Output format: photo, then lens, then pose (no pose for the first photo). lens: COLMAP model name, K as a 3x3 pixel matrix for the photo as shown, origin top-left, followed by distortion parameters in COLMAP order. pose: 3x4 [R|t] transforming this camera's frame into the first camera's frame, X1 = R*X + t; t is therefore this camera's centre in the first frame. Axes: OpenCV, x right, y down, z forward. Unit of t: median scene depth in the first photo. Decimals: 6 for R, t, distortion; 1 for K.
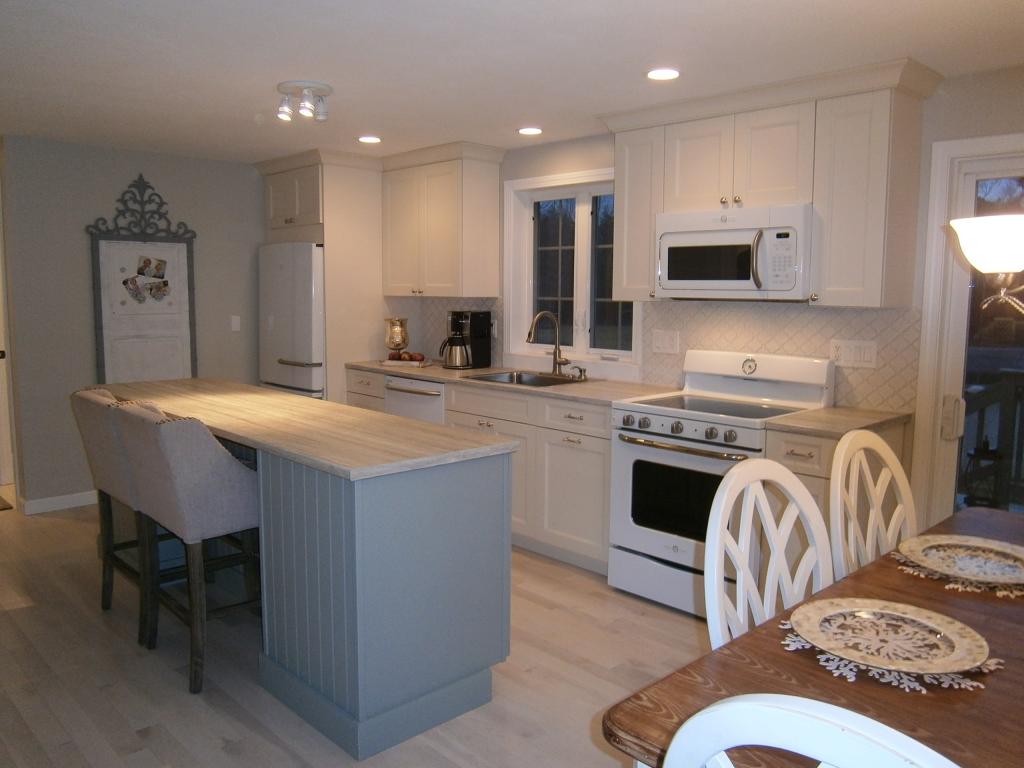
lens RADIAL K [[812.8, 0, 506.1], [0, 812.8, 385.5], [0, 0, 1]] dist [0.002425, 0.001621]
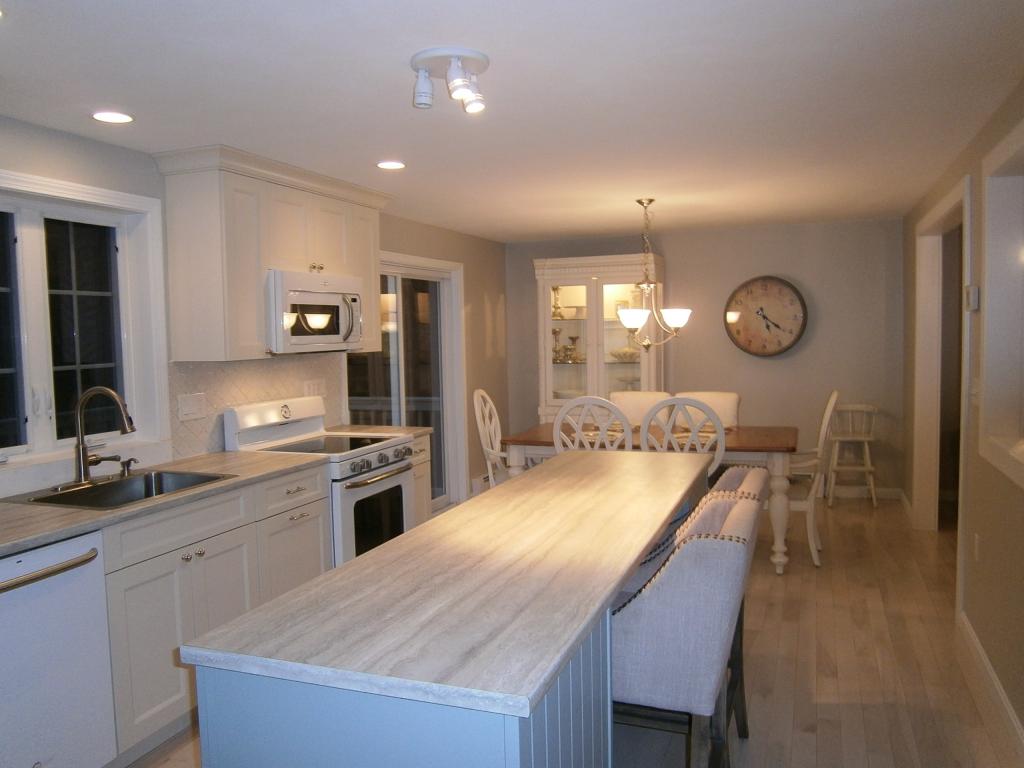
lens RADIAL K [[812.8, 0, 505.0], [0, 812.8, 387.1], [0, 0, 1]] dist [0.002425, 0.001621]
pose [[-0.449207, -0.058850, 0.891488, -0.795180], [0.128349, 0.983227, 0.129579, -0.155122], [-0.884161, 0.172629, -0.434119, 1.150505]]
